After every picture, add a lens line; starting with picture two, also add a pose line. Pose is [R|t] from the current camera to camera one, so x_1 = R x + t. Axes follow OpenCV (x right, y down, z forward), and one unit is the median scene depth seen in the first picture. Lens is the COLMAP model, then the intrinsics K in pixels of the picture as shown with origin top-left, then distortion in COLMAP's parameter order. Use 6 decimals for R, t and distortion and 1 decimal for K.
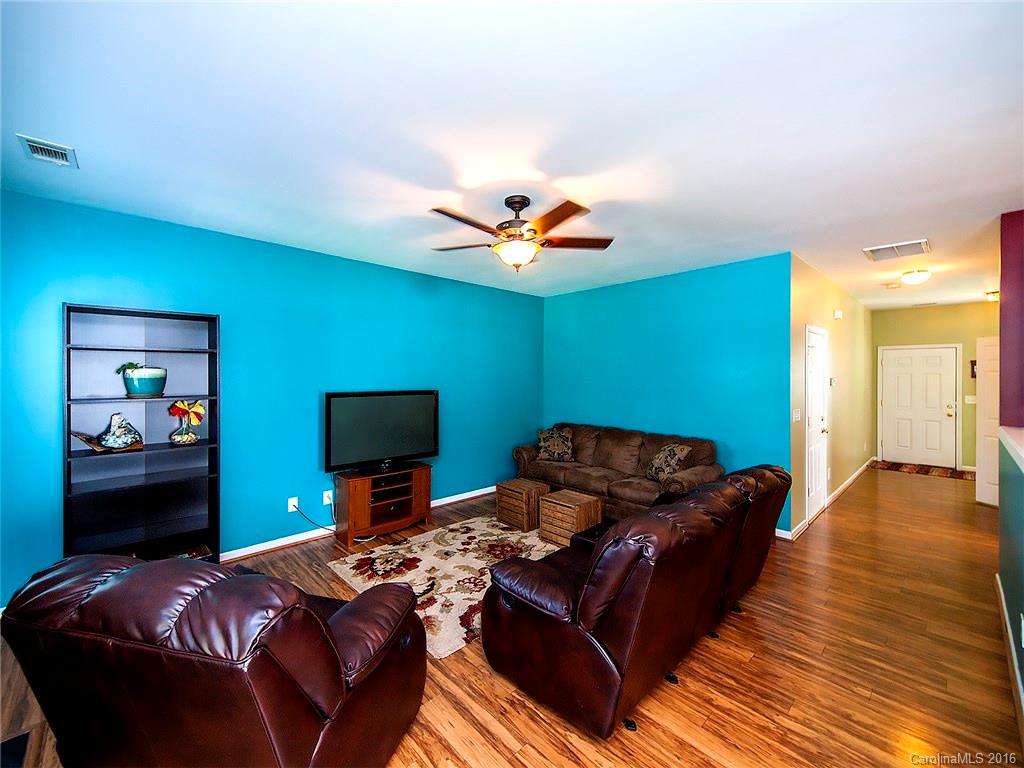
lens RADIAL K [[418.6, 0, 501.7], [0, 418.6, 379.4], [0, 0, 1]] dist [0.001604, -0.000148]
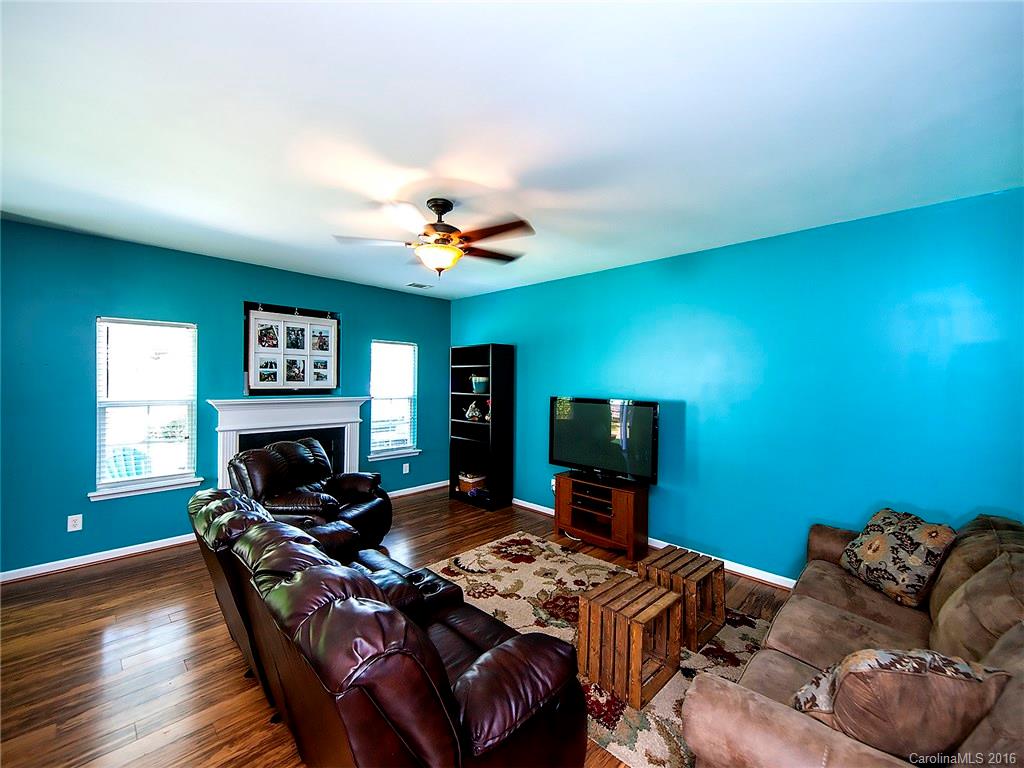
lens RADIAL K [[418.6, 0, 501.7], [0, 418.6, 379.4], [0, 0, 1]] dist [0.001604, -0.000148]
pose [[0.051542, 0.013413, -0.998581, 0.815749], [-0.027144, 0.999559, 0.012026, -0.023901], [0.998302, 0.026486, 0.051883, 0.871296]]
